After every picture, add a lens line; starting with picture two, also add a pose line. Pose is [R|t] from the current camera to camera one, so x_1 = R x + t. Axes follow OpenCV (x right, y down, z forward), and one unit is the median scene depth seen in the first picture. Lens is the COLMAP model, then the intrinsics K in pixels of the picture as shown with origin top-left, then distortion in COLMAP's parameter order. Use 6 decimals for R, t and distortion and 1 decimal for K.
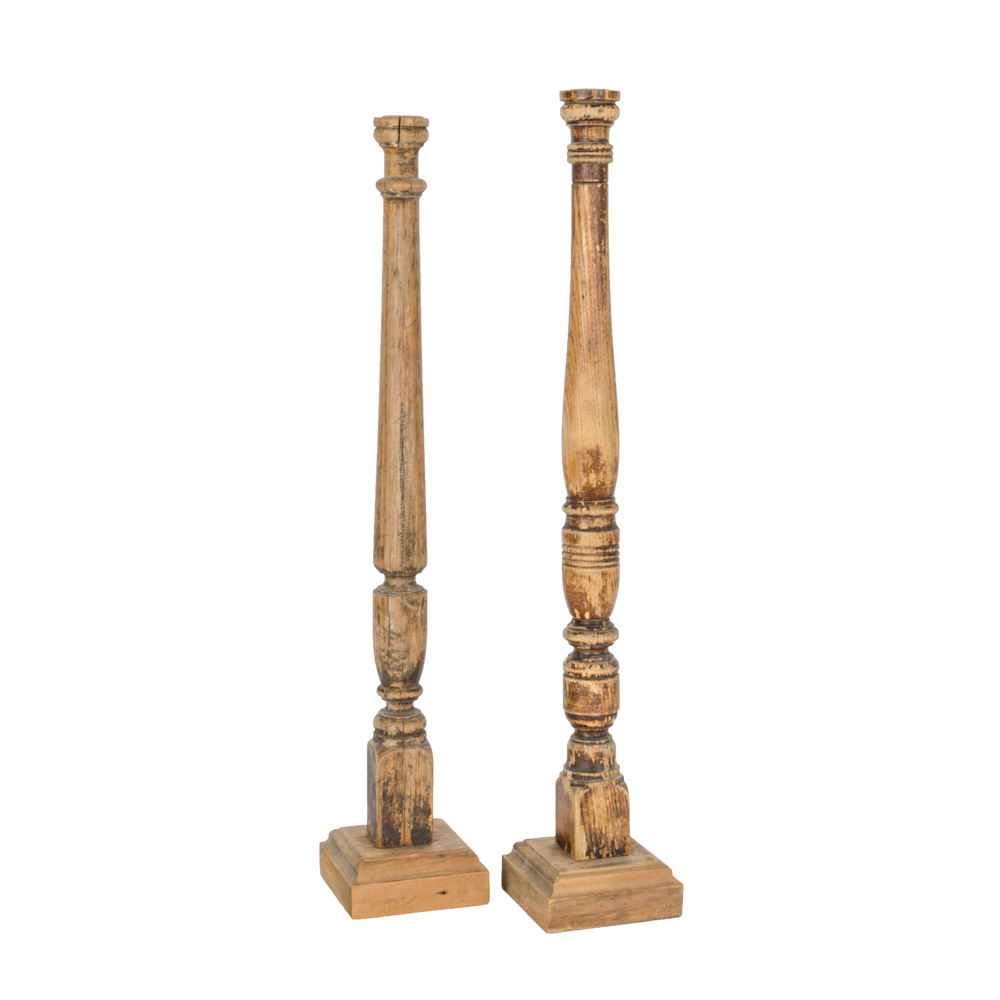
lens RADIAL K [[2130.4, 0, 515.8], [0, 2130.4, 472.3], [0, 0, 1]] dist [0.013179, 0.000000]
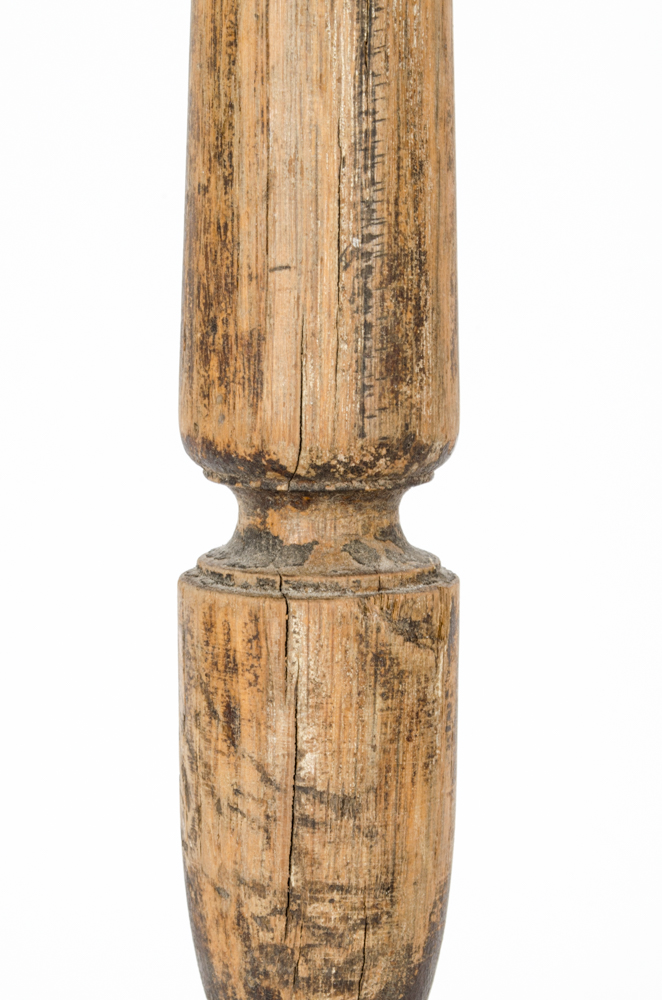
lens RADIAL K [[2697.3, 0, 331.2], [0, 2697.3, 502.0], [0, 0, 1]] dist [0.025776, 0.000000]
pose [[0.989444, -0.032174, 0.141297, -0.089110], [0.033622, 0.999404, -0.007875, 0.051397], [-0.140959, 0.012543, 0.989936, 0.762413]]
